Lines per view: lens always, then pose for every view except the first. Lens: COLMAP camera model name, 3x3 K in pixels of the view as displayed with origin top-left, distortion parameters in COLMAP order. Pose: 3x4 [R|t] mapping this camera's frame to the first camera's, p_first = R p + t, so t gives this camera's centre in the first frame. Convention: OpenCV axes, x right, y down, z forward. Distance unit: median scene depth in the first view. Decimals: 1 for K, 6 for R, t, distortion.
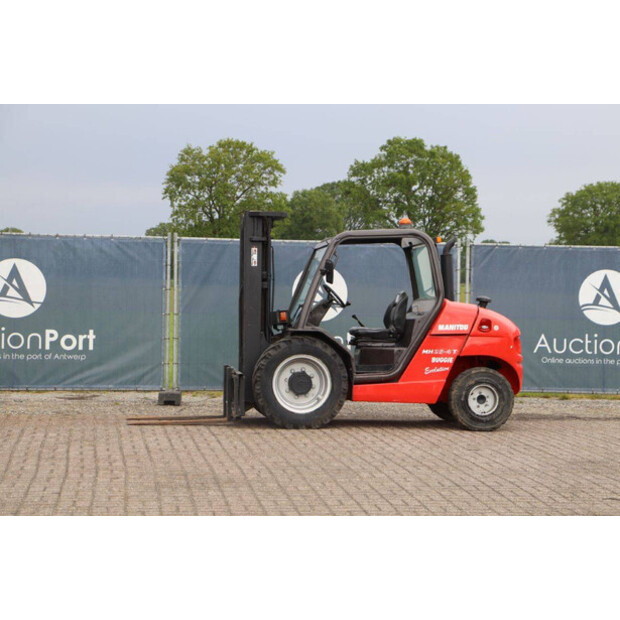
lens RADIAL K [[1399.2, 0, 323.1], [0, 1399.2, 313.9], [0, 0, 1]] dist [0.403922, 0.000000]
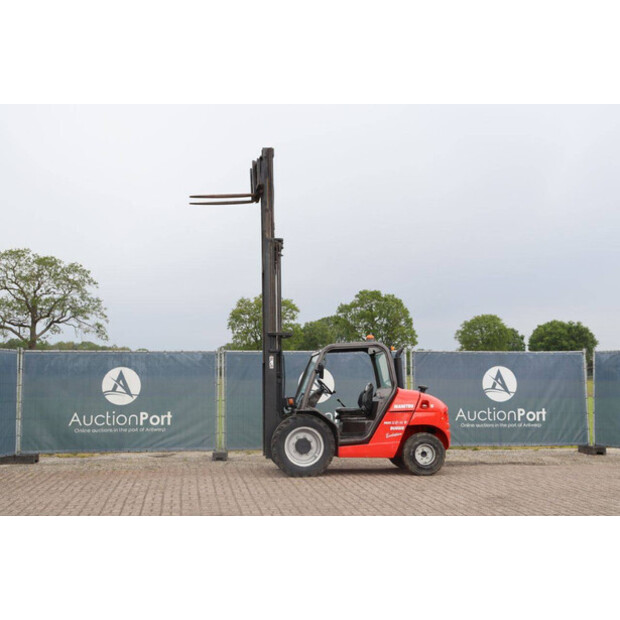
lens RADIAL K [[832.4, 0, 320.0], [0, 832.4, 311.7], [0, 0, 1]] dist [0.046328, 0.000000]
pose [[0.999782, -0.020752, -0.002503, 0.006765], [0.020400, 0.994814, -0.099648, -0.004111], [0.004558, 0.099575, 0.995020, 0.097689]]
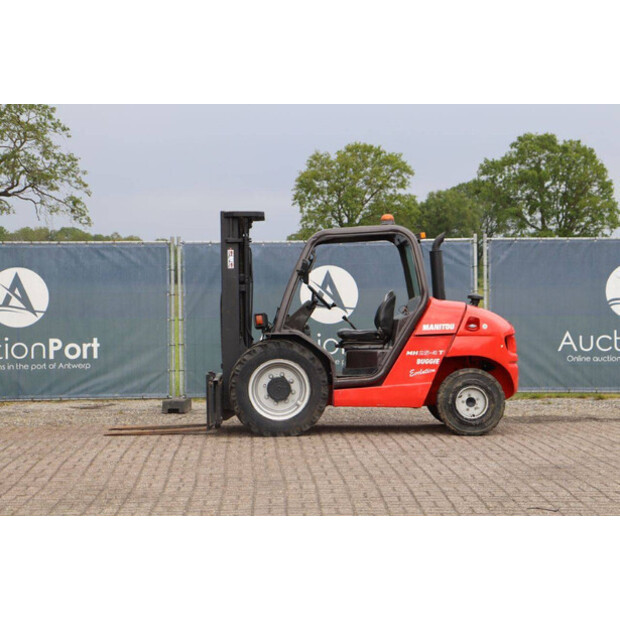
lens RADIAL K [[1399.2, 0, 324.9], [0, 1399.2, 309.6], [0, 0, 1]] dist [0.403922, 0.000000]
pose [[0.995054, -0.024945, -0.096156, 0.107372], [0.024470, 0.999682, -0.006114, 0.001768], [0.096278, 0.003731, 0.995347, 0.045520]]
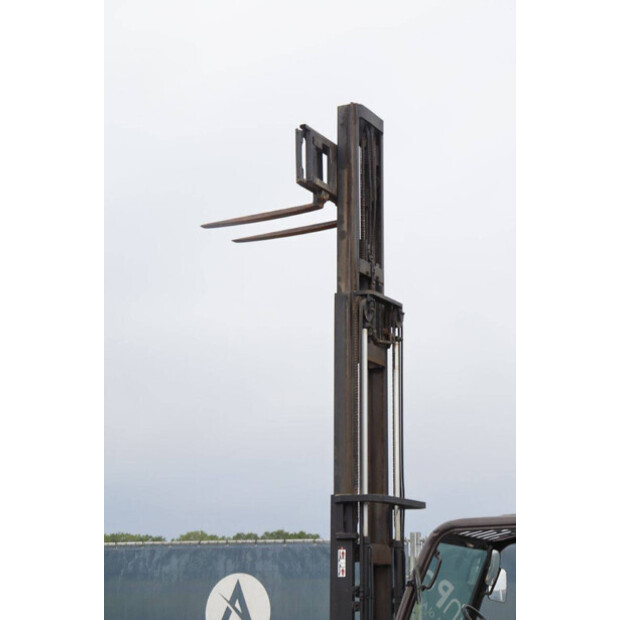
lens RADIAL K [[1399.2, 0, 310.7], [0, 1399.2, 315.7], [0, 0, 1]] dist [0.403922, 0.000000]
pose [[0.823310, -0.119377, -0.554896, 0.337122], [-0.004782, 0.976139, -0.217096, -0.008200], [0.567571, 0.181391, 0.803094, 0.413513]]
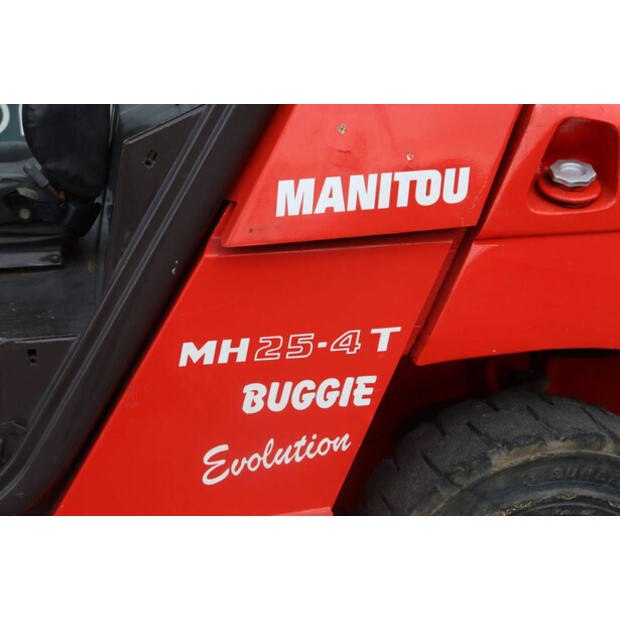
lens RADIAL K [[1085.5, 0, 310.8], [0, 1085.5, 312.5], [0, 0, 1]] dist [0.226925, 0.000000]
pose [[0.998211, -0.040572, 0.043926, 0.079803], [0.026677, 0.959601, 0.280097, -0.010956], [-0.053515, -0.278424, 0.958966, 0.880494]]
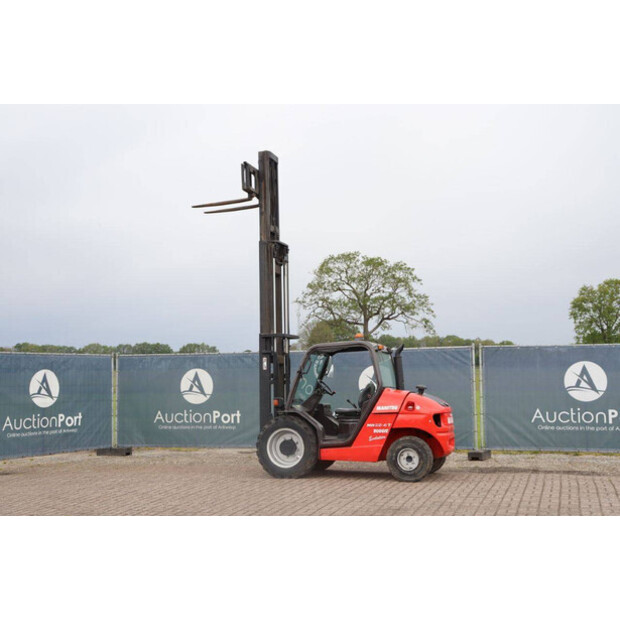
lens RADIAL K [[832.4, 0, 315.2], [0, 832.4, 313.1], [0, 0, 1]] dist [0.046328, 0.000000]
pose [[0.909979, -0.061801, -0.410023, 0.378462], [0.023192, 0.994869, -0.098480, -0.004569], [0.414005, 0.080106, 0.906743, 0.191930]]
